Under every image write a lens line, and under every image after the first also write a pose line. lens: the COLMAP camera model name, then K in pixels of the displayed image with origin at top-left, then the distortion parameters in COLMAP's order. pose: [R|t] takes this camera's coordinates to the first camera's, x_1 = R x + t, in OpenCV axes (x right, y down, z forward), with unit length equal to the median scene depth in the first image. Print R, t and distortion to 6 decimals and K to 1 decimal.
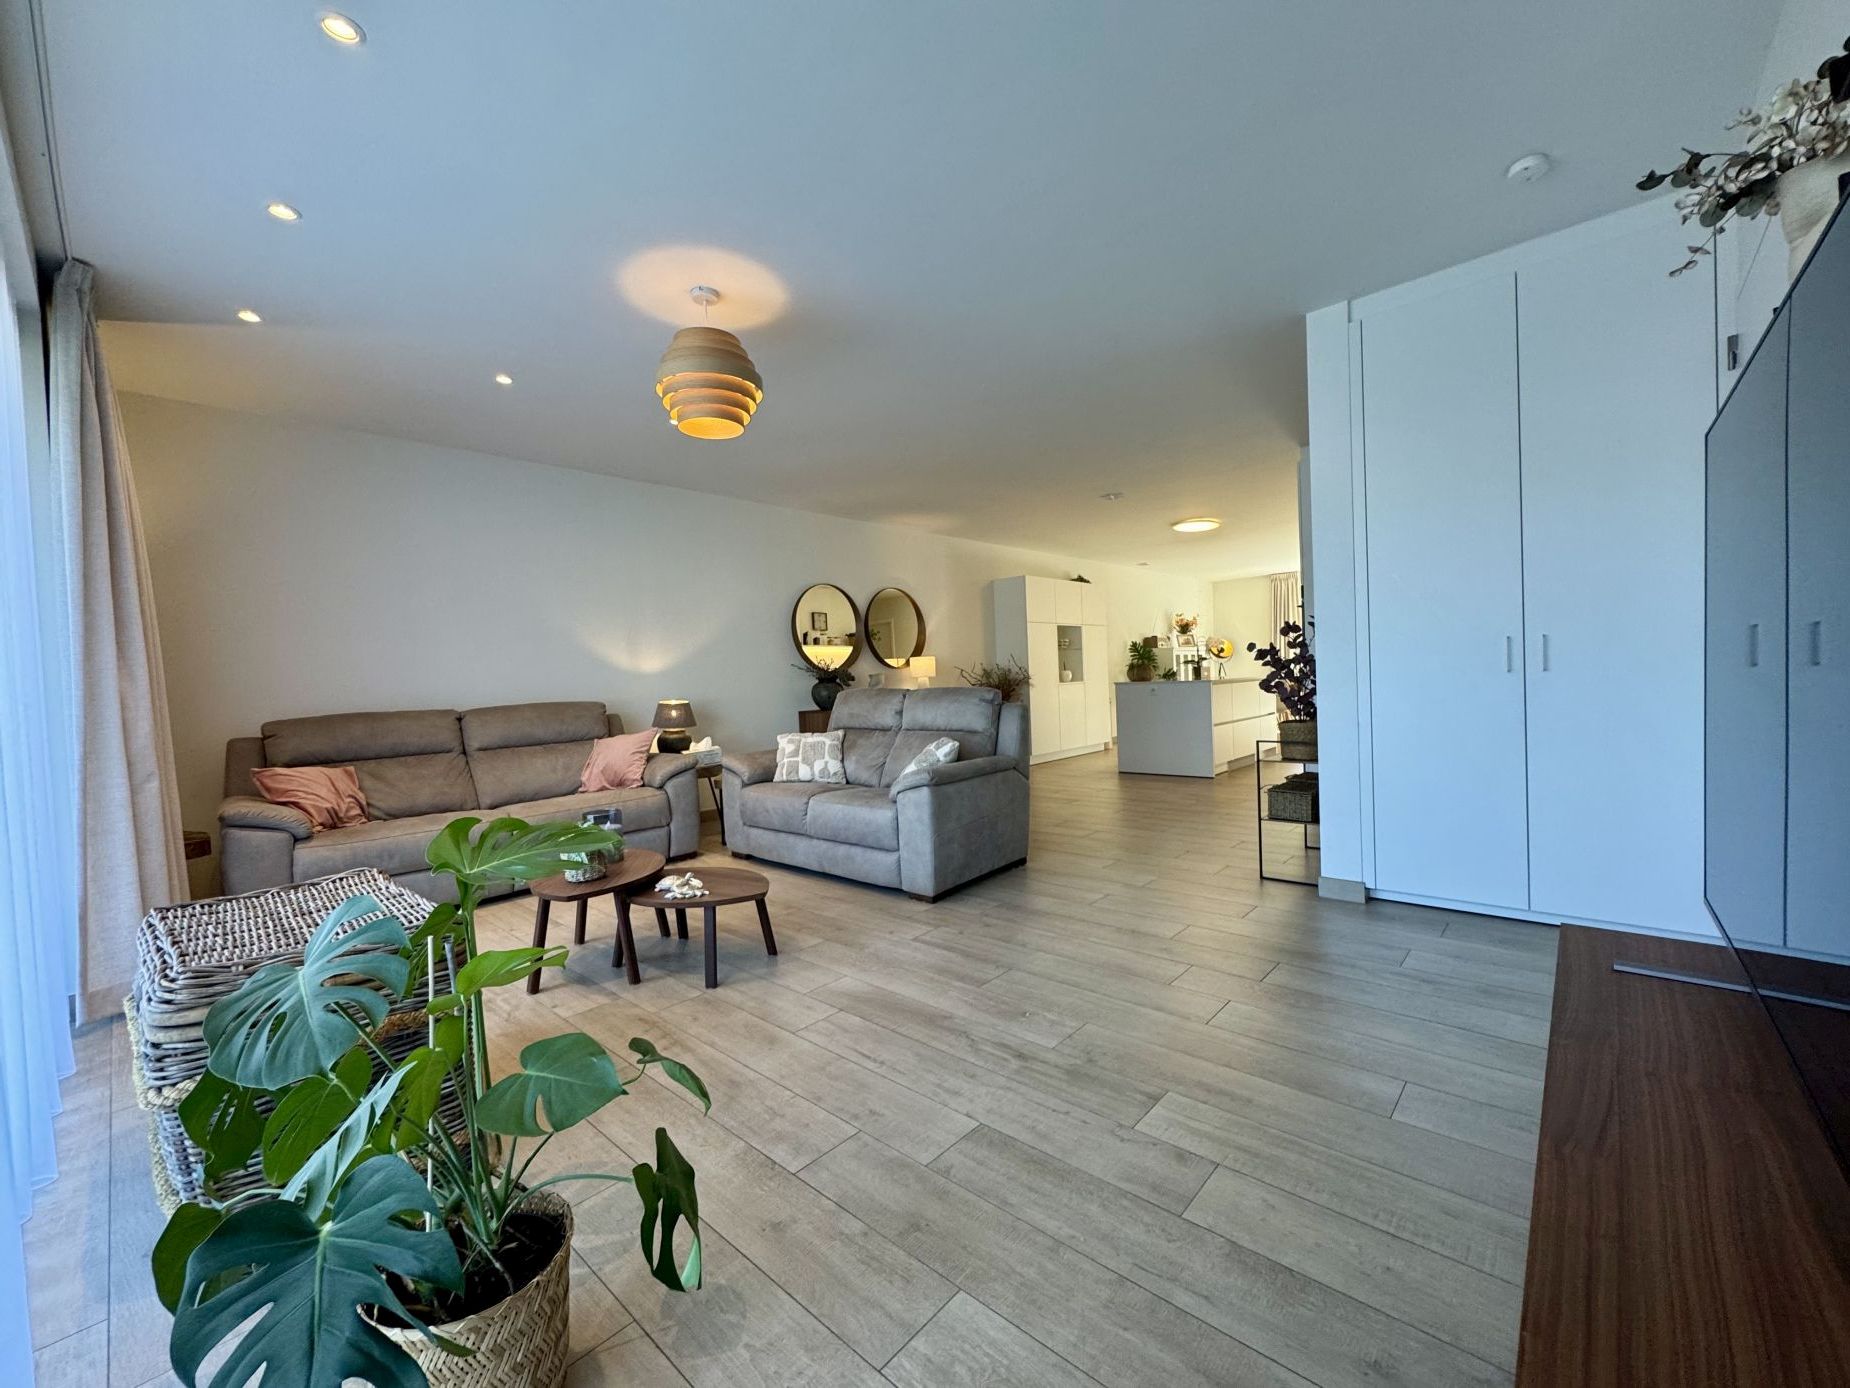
lens RADIAL K [[743.2, 0, 928.3], [0, 743.2, 696.1], [0, 0, 1]] dist [-0.003086, 0.000413]
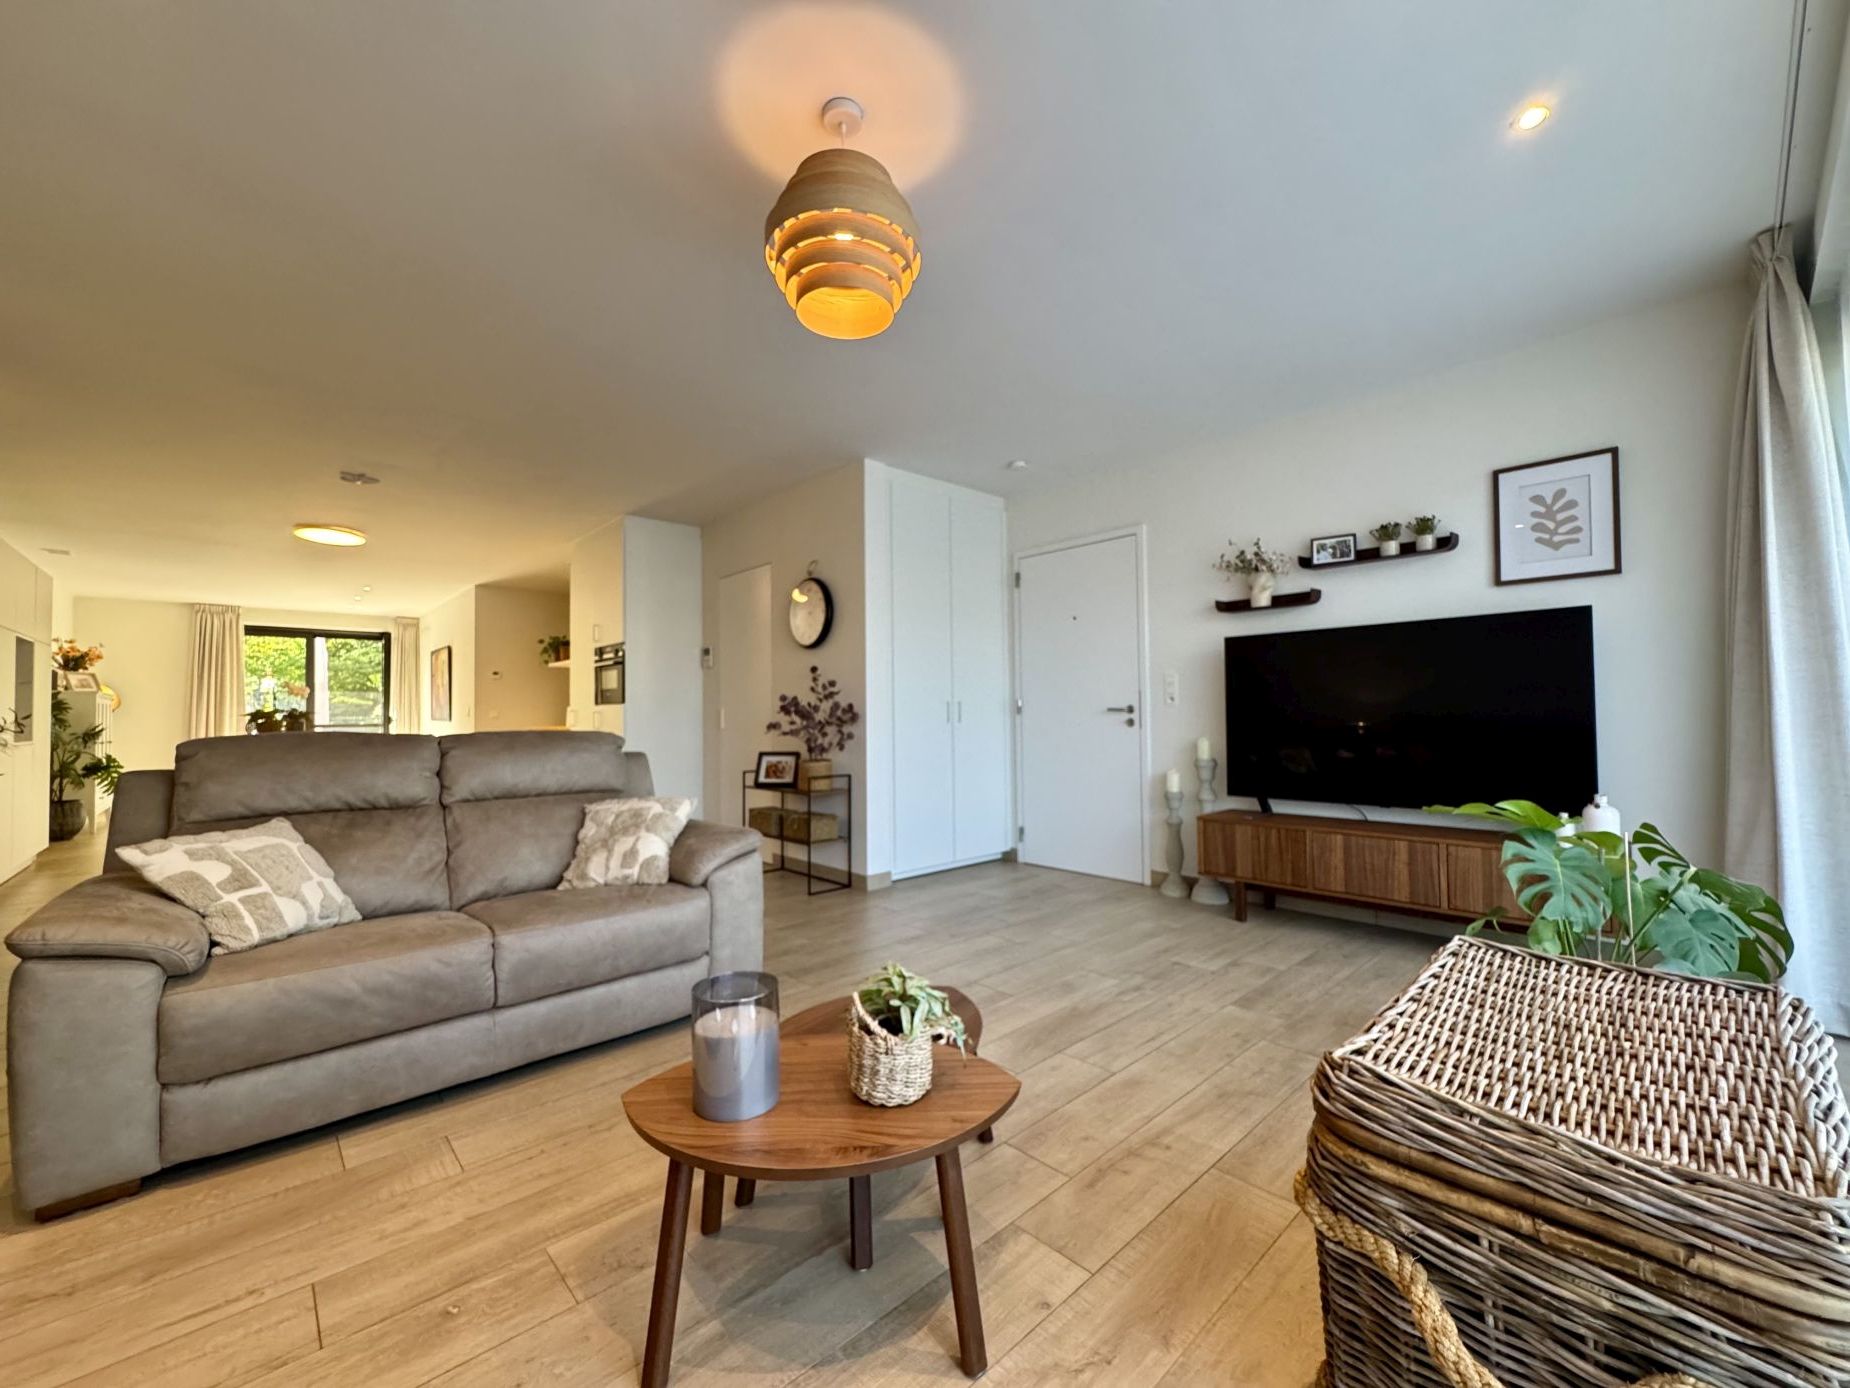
lens RADIAL K [[743.2, 0, 928.3], [0, 743.2, 696.1], [0, 0, 1]] dist [-0.003086, 0.000413]
pose [[0.081035, 0.064752, 0.994606, -0.962642], [0.033265, 0.997156, -0.067629, 0.022434], [-0.996156, 0.038566, 0.078651, 0.933630]]
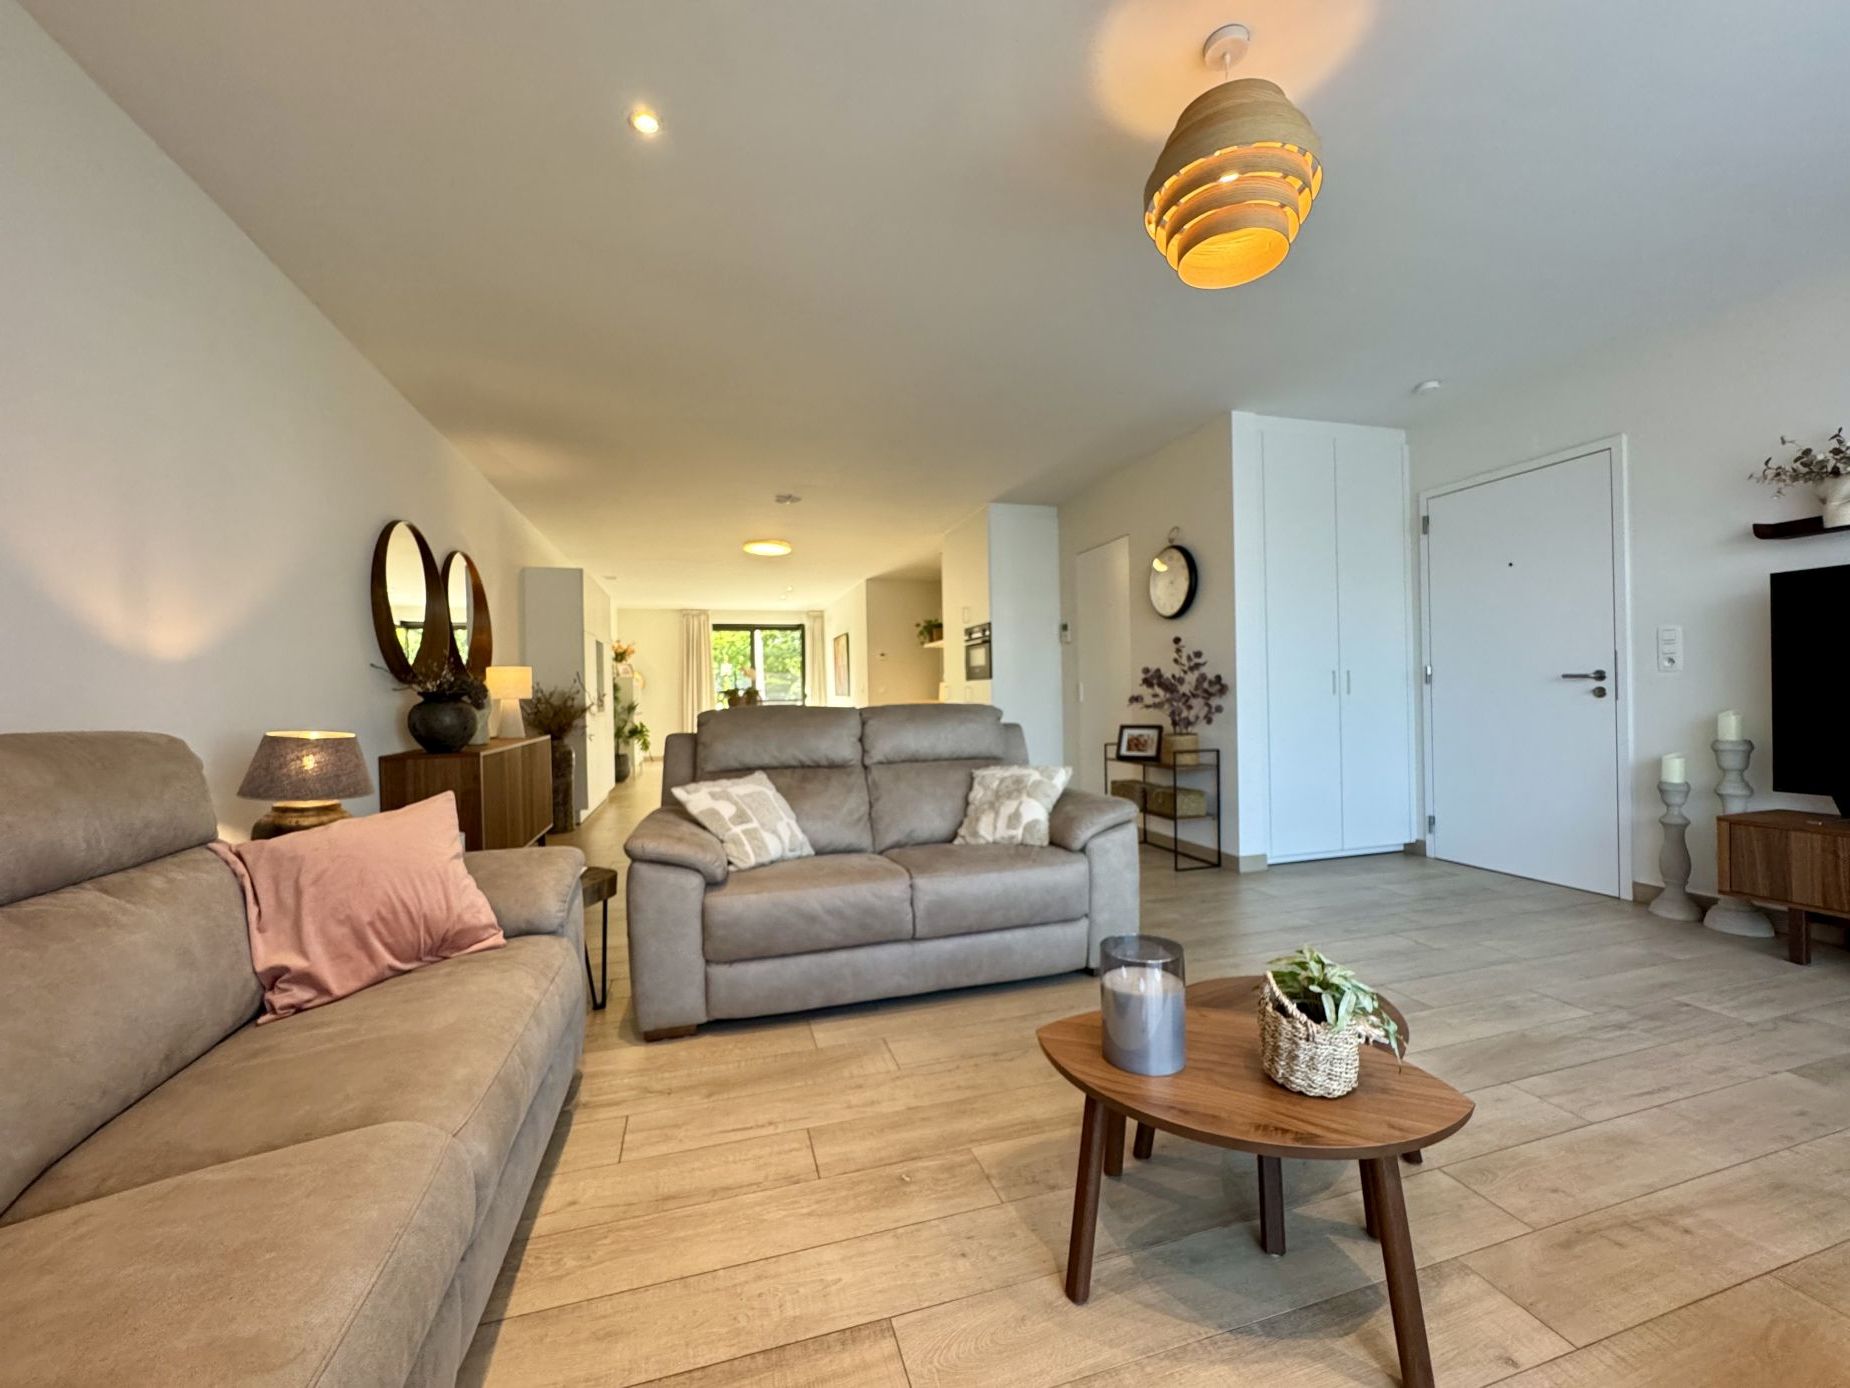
lens RADIAL K [[743.2, 0, 928.3], [0, 743.2, 696.1], [0, 0, 1]] dist [-0.003086, 0.000413]
pose [[0.512092, 0.027533, 0.858489, -0.988343], [0.022129, 0.998731, -0.045231, 0.023564], [-0.858646, 0.042160, 0.510833, 0.963397]]
